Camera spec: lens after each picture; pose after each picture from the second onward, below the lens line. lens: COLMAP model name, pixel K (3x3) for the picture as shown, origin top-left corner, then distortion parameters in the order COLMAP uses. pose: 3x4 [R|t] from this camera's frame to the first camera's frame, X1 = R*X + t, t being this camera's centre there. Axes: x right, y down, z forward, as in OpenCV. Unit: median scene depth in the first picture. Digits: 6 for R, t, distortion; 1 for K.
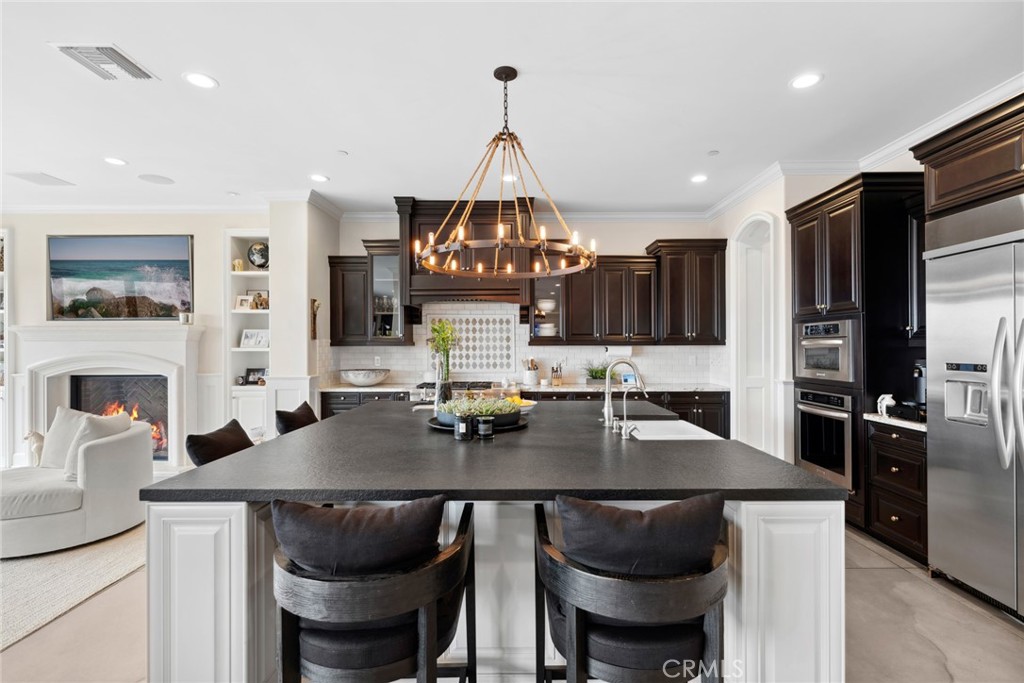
lens RADIAL K [[474.8, 0, 515.8], [0, 474.8, 344.3], [0, 0, 1]] dist [-0.002906, -0.000425]
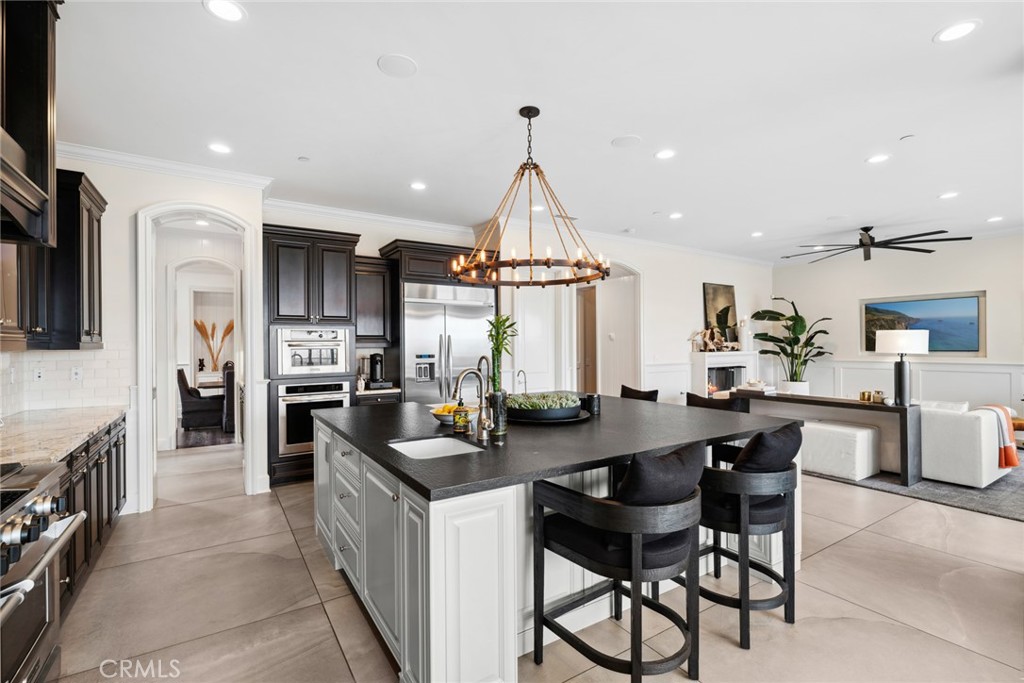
lens RADIAL K [[460.2, 0, 512.0], [0, 460.2, 341.5], [0, 0, 1]] dist [-0.001653, -0.000180]
pose [[-0.542212, 0.010667, 0.840174, -0.468812], [0.006140, 0.999943, -0.008733, 0.001203], [-0.840219, 0.000423, -0.542247, 0.838563]]
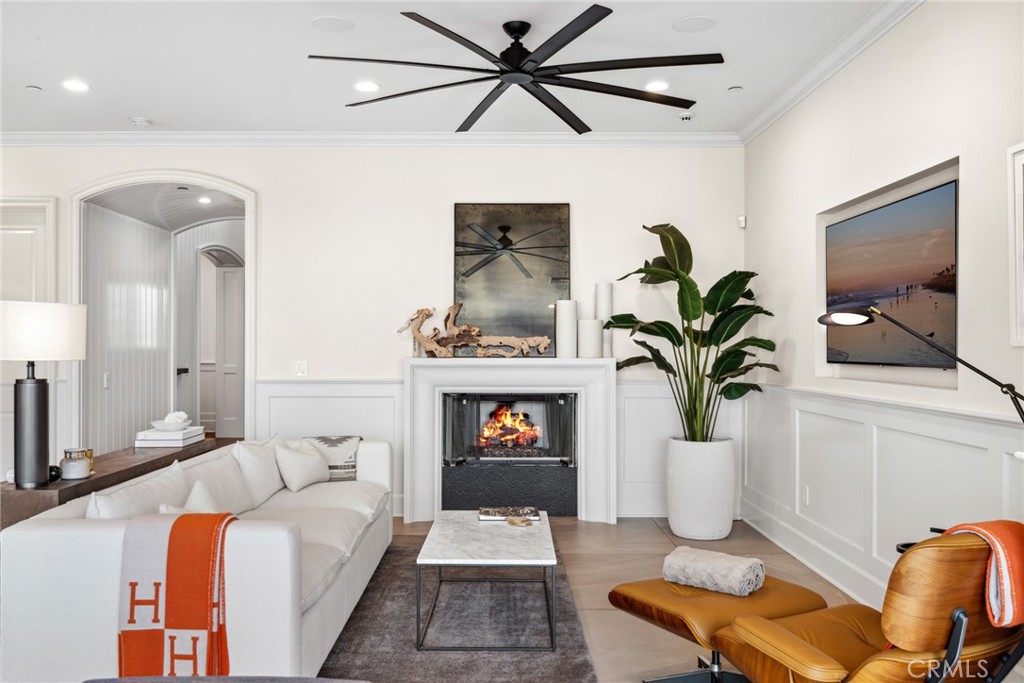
lens RADIAL K [[835.7, 0, 505.9], [0, 835.7, 346.0], [0, 0, 1]] dist [0.001790, -0.005519]
pose [[0.005146, 0.000746, 0.999986, -0.768253], [-0.004142, 0.999991, -0.000725, 0.009868], [-0.999978, -0.004138, 0.005149, -0.573243]]
